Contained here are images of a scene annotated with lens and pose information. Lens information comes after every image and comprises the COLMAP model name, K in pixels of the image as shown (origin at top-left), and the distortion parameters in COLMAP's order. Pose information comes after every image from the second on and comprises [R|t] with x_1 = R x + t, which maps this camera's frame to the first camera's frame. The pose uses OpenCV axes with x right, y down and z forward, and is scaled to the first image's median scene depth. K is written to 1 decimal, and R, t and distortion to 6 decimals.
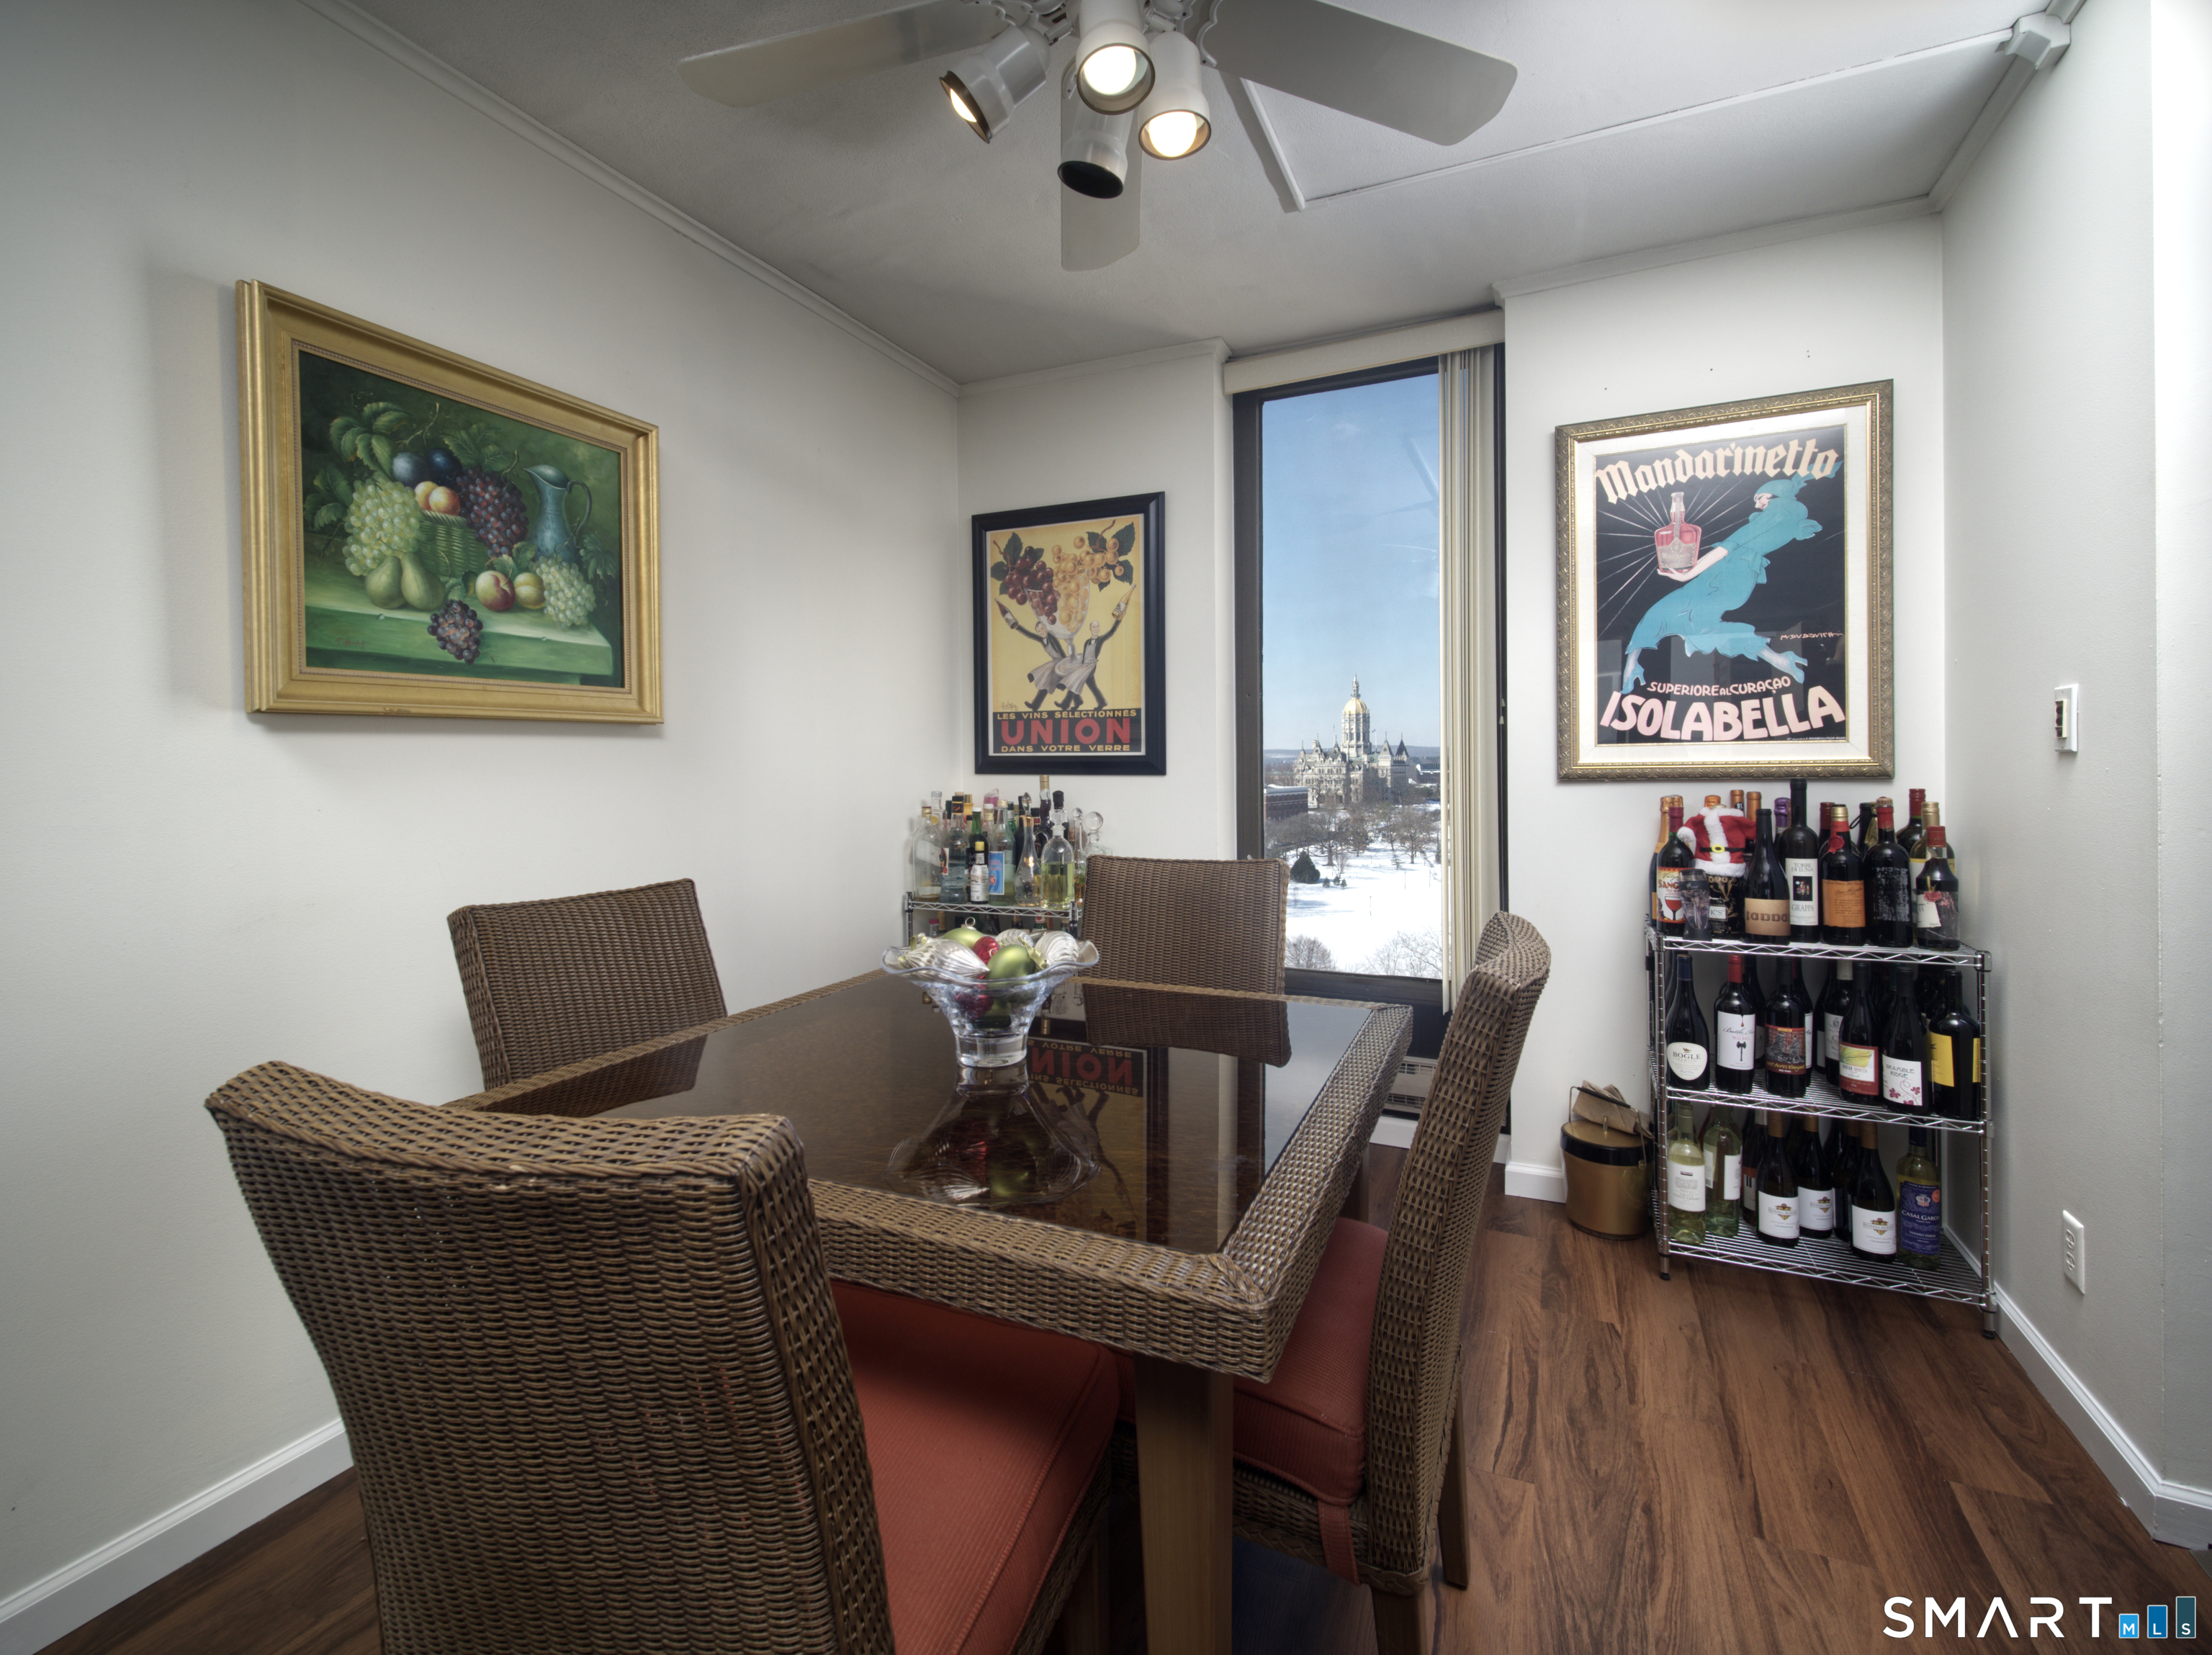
lens RADIAL K [[978.4, 0, 1105.5], [0, 978.4, 790.6], [0, 0, 1]] dist [0.022516, -0.012926]
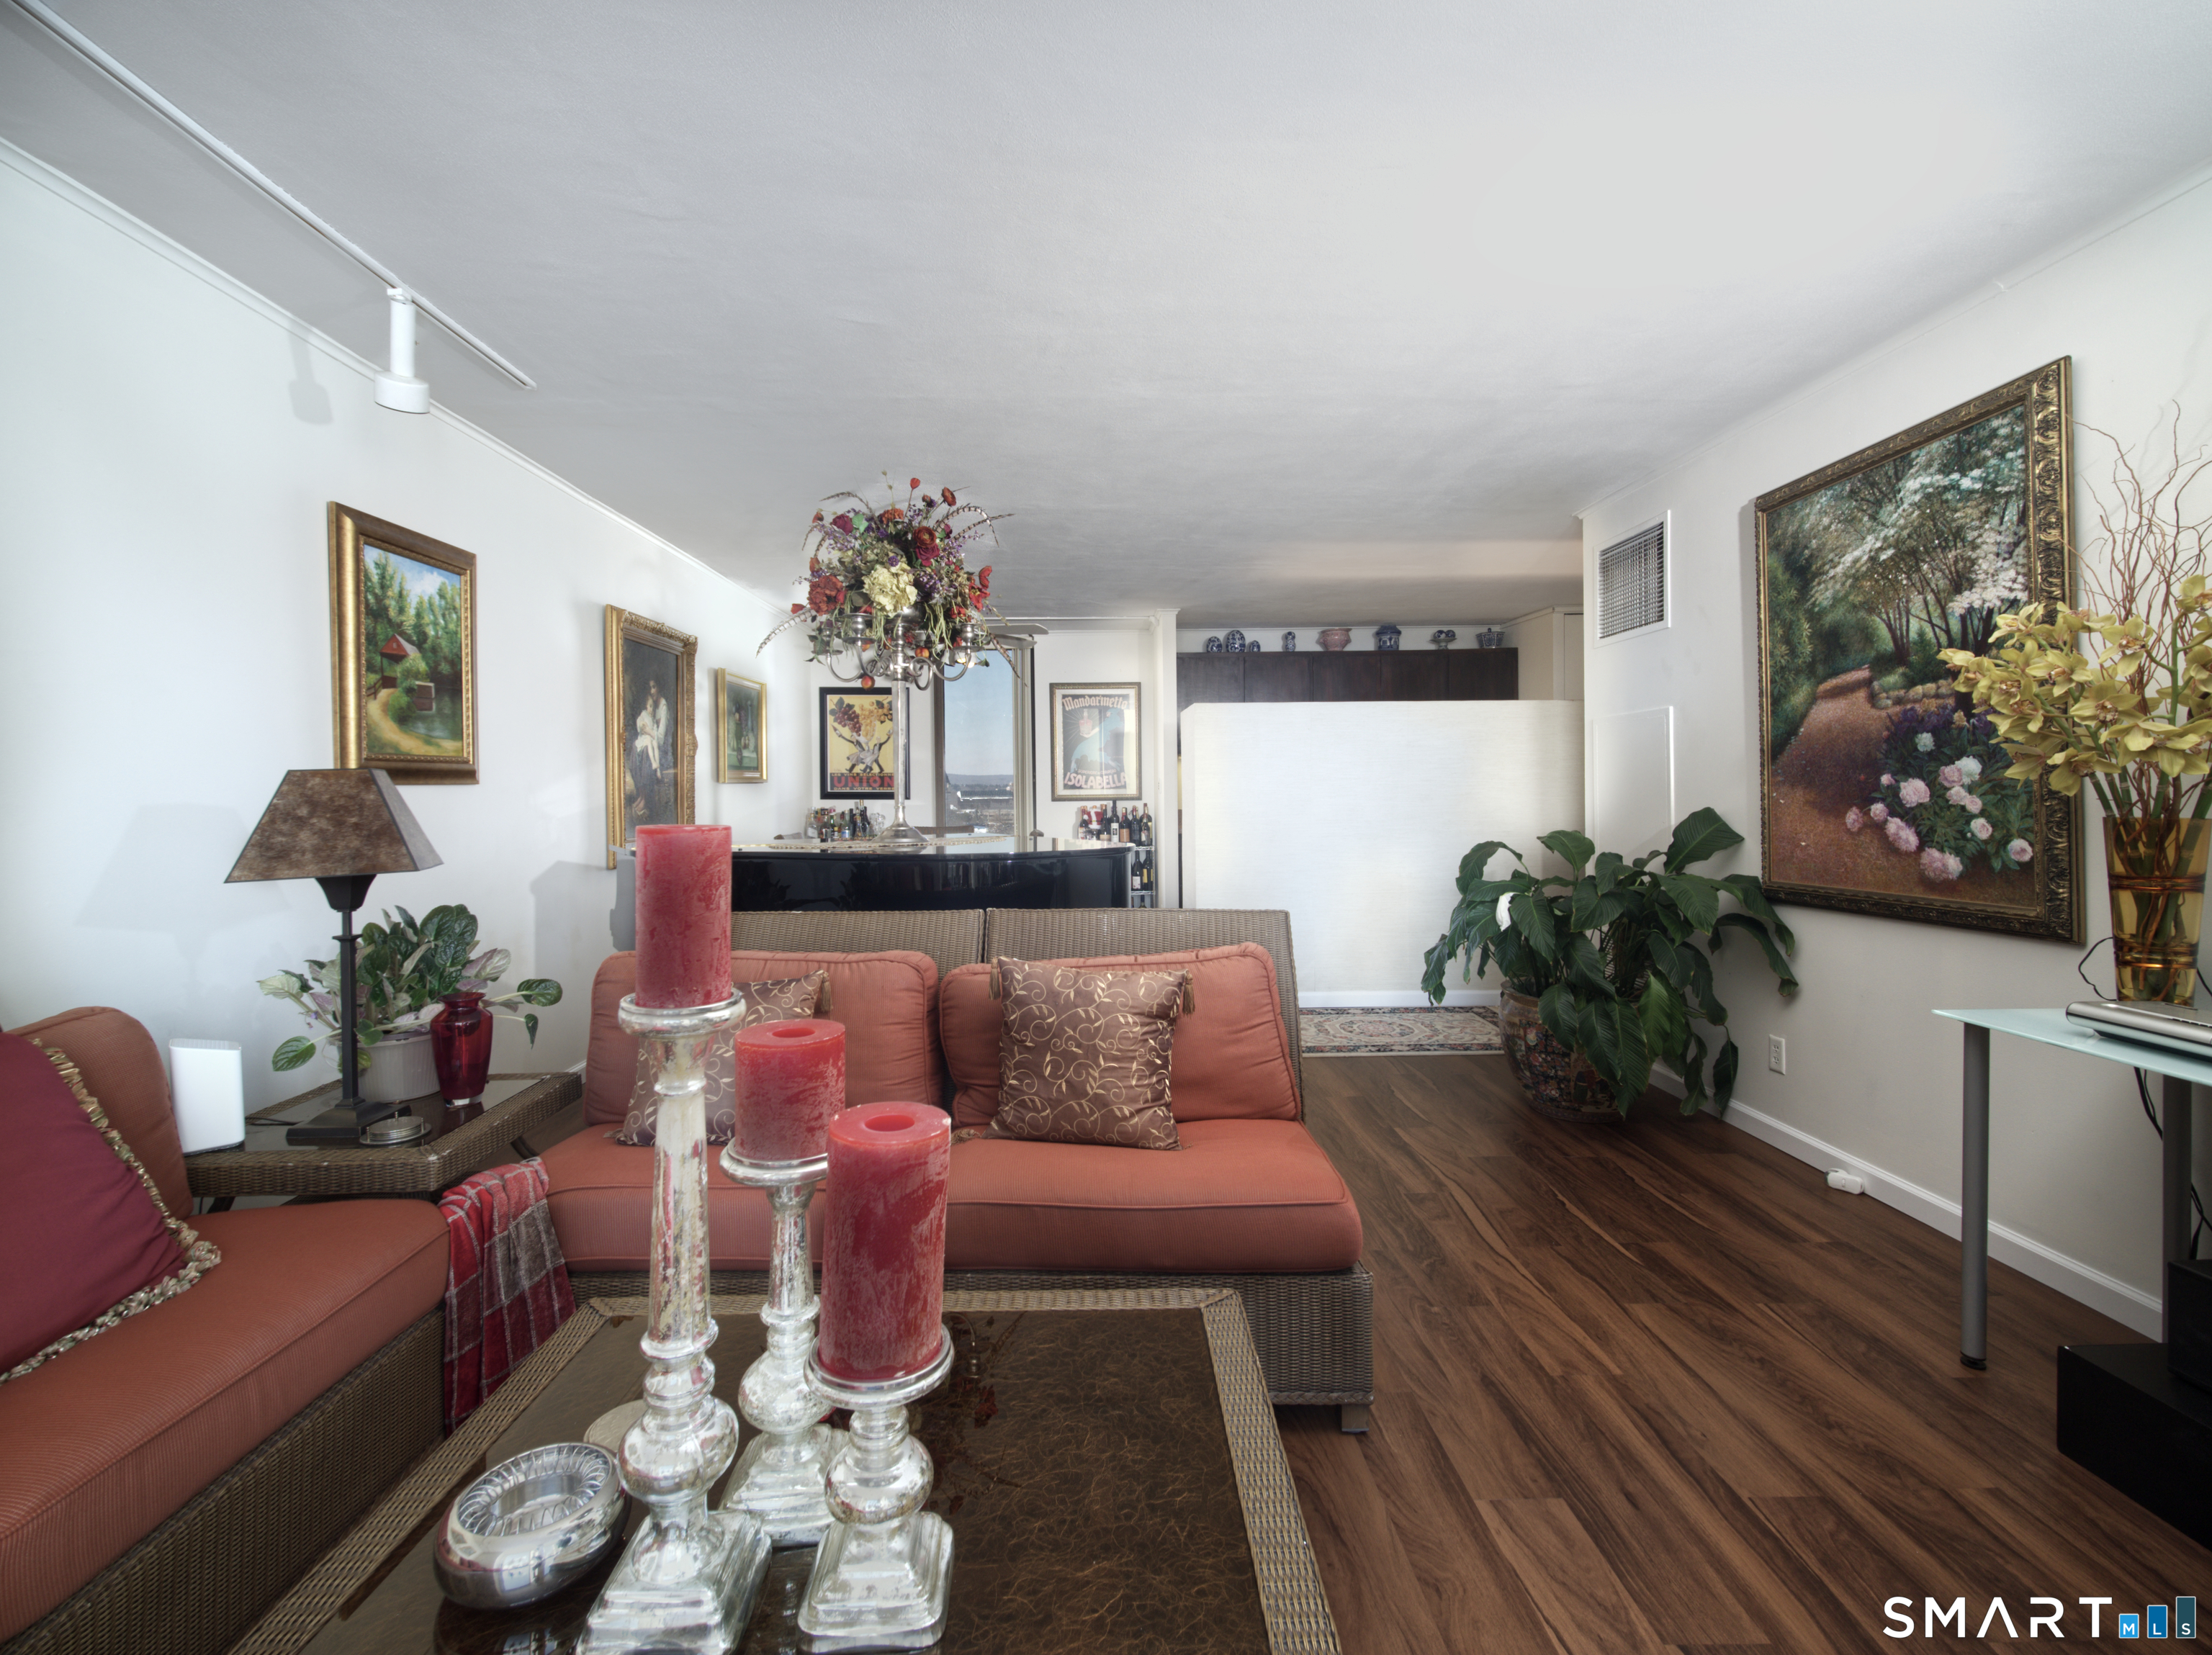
lens RADIAL K [[978.4, 0, 1105.5], [0, 978.4, 790.6], [0, 0, 1]] dist [0.022516, -0.012926]
pose [[0.895444, 0.001232, 0.445173, -0.585776], [0.010817, 0.999641, -0.024524, 0.026759], [-0.445043, 0.026776, 0.895109, -1.415230]]
